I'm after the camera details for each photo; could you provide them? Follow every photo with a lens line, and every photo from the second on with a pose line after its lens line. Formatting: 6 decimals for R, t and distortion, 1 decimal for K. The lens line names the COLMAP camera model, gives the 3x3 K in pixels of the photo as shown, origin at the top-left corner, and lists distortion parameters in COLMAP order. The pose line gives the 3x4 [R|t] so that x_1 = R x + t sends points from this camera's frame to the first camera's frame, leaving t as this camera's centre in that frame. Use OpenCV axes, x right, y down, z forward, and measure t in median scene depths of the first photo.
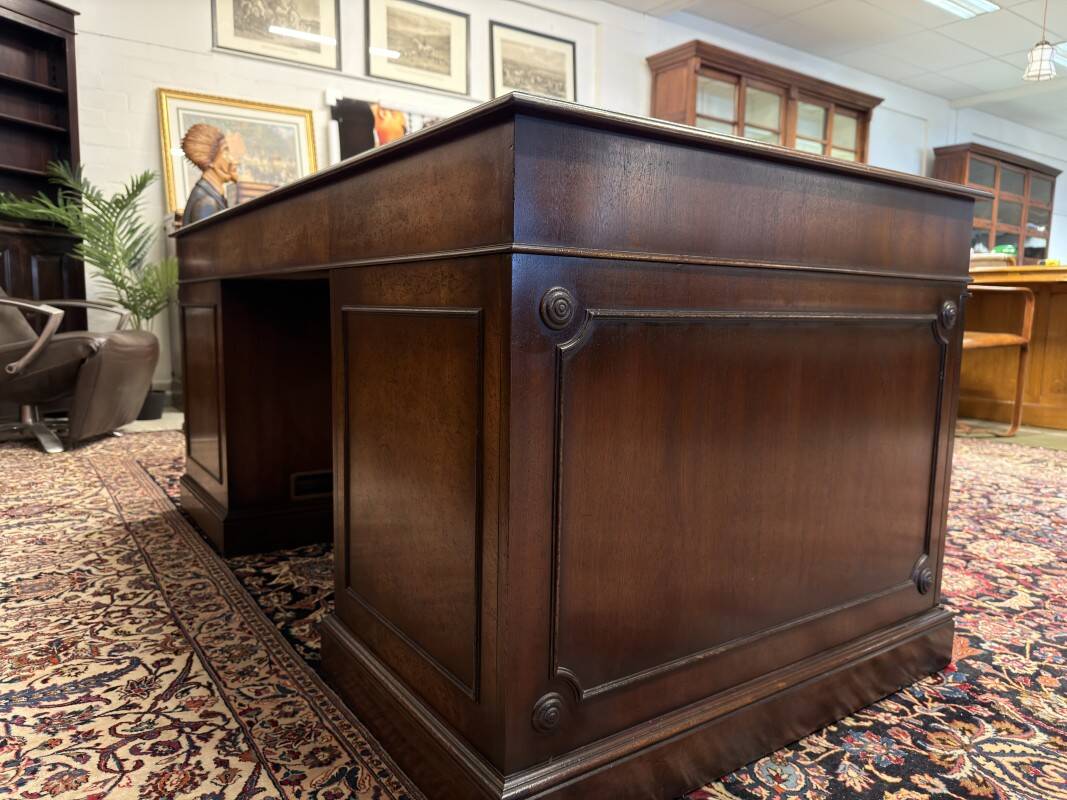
lens RADIAL K [[765.0, 0, 540.0], [0, 765.0, 398.4], [0, 0, 1]] dist [0.002568, -0.000227]
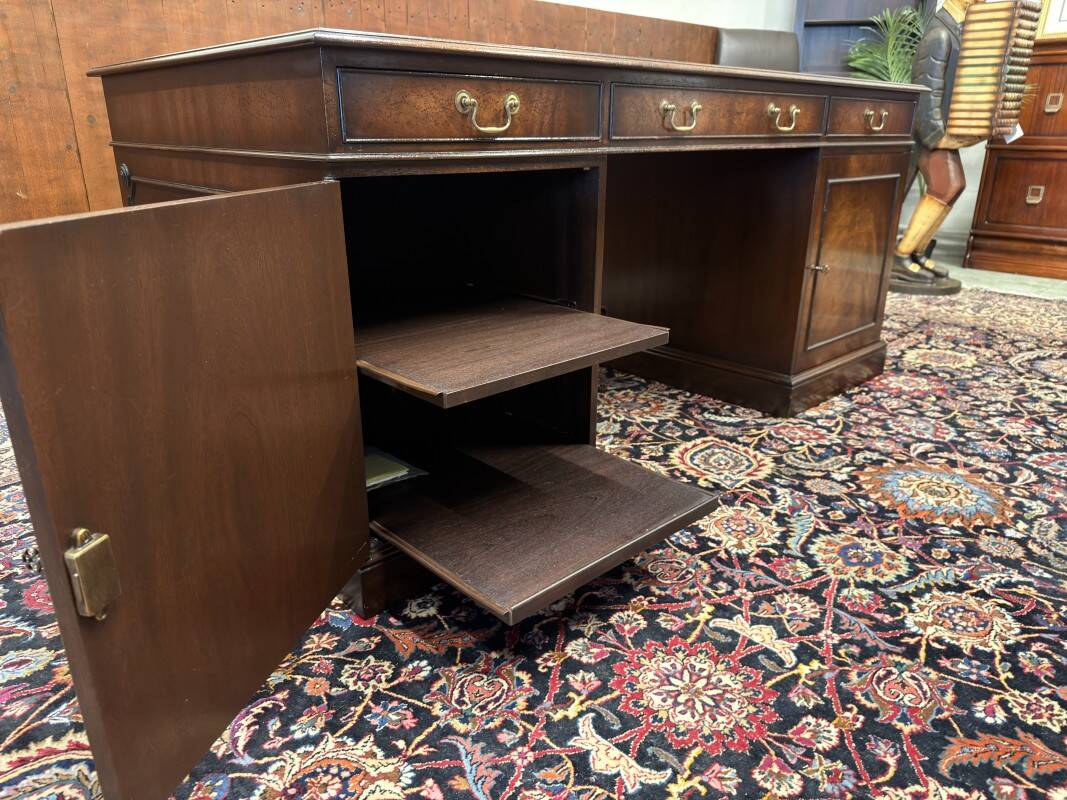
lens RADIAL K [[757.9, 0, 535.1], [0, 757.9, 405.8], [0, 0, 1]] dist [0.030320, -0.053543]
pose [[0.143585, 0.329288, -0.933248, 1.265346], [-0.117517, 0.942021, 0.314303, -0.169186], [0.982636, 0.064543, 0.173957, 1.009524]]
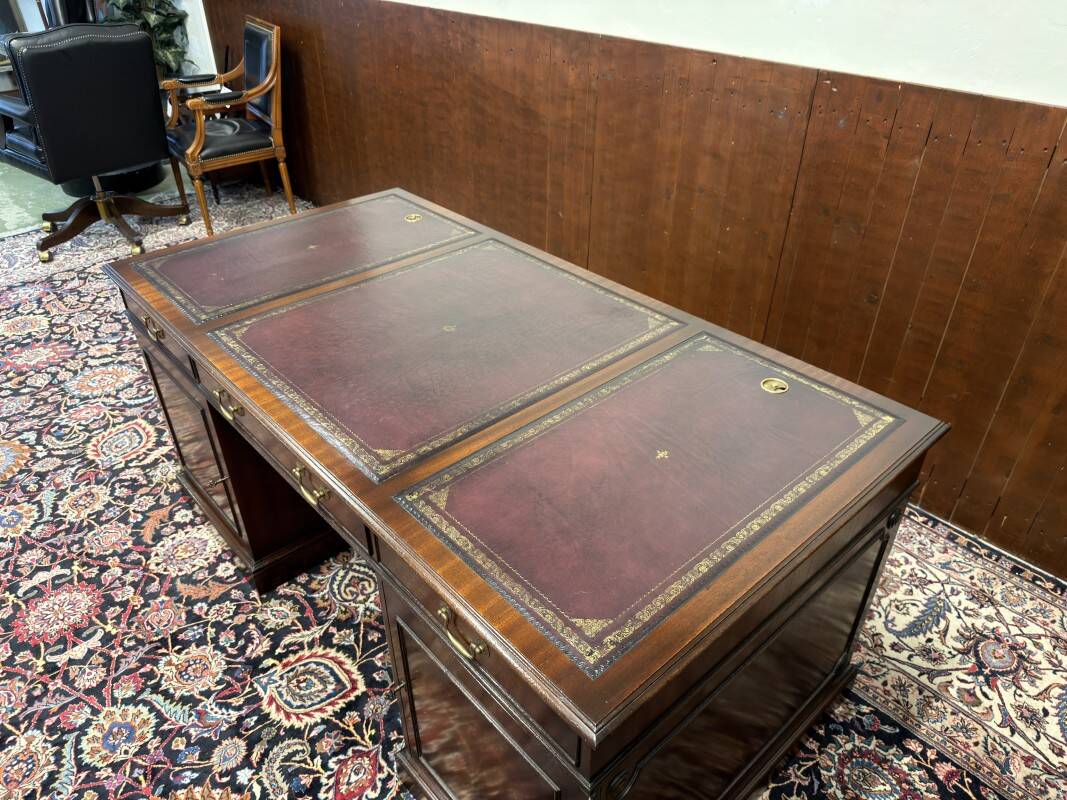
lens RADIAL K [[759.9, 0, 534.9], [0, 759.9, 402.7], [0, 0, 1]] dist [-0.003656, -0.003179]
pose [[-0.992697, 0.059773, -0.104785, -0.121011], [-0.023278, 0.757377, 0.652562, -1.012150], [0.118367, 0.650236, -0.750455, 2.279326]]
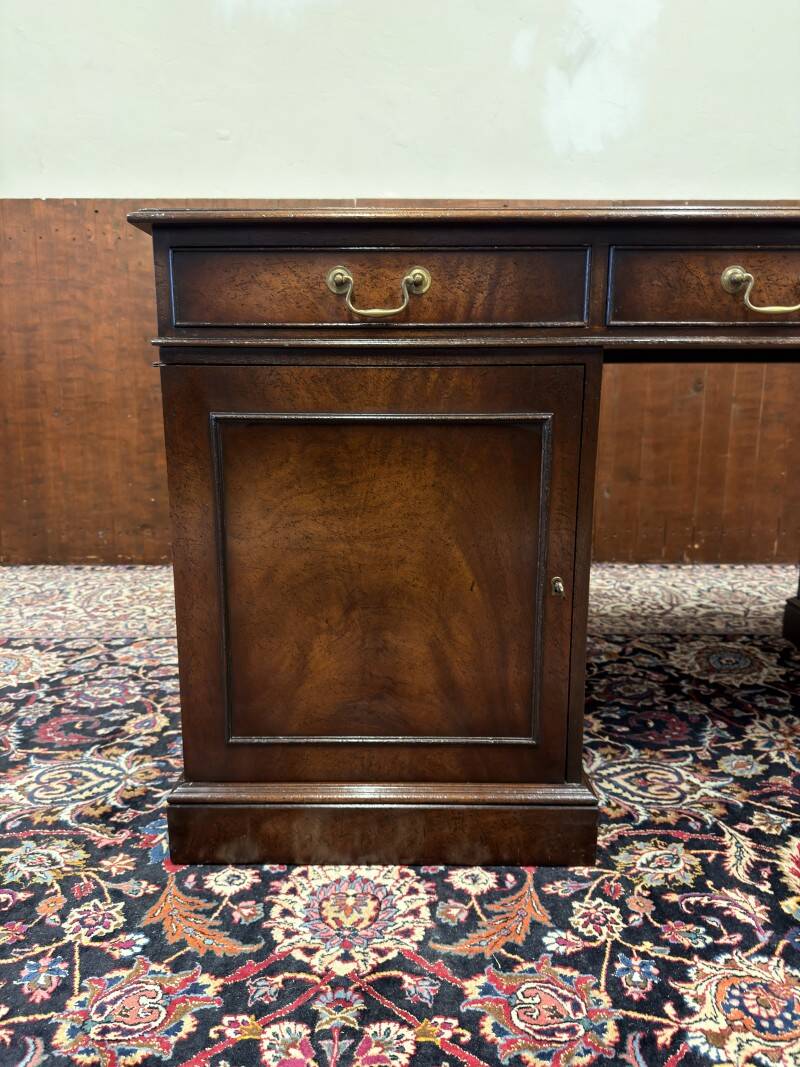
lens RADIAL K [[763.8, 0, 398.0], [0, 763.8, 532.1], [0, 0, 1]] dist [-0.008389, -0.003852]
pose [[-0.580870, 0.141386, -0.801623, 0.943768], [-0.104439, 0.963715, 0.245653, -0.167080], [0.807268, 0.226413, -0.545027, 1.488518]]
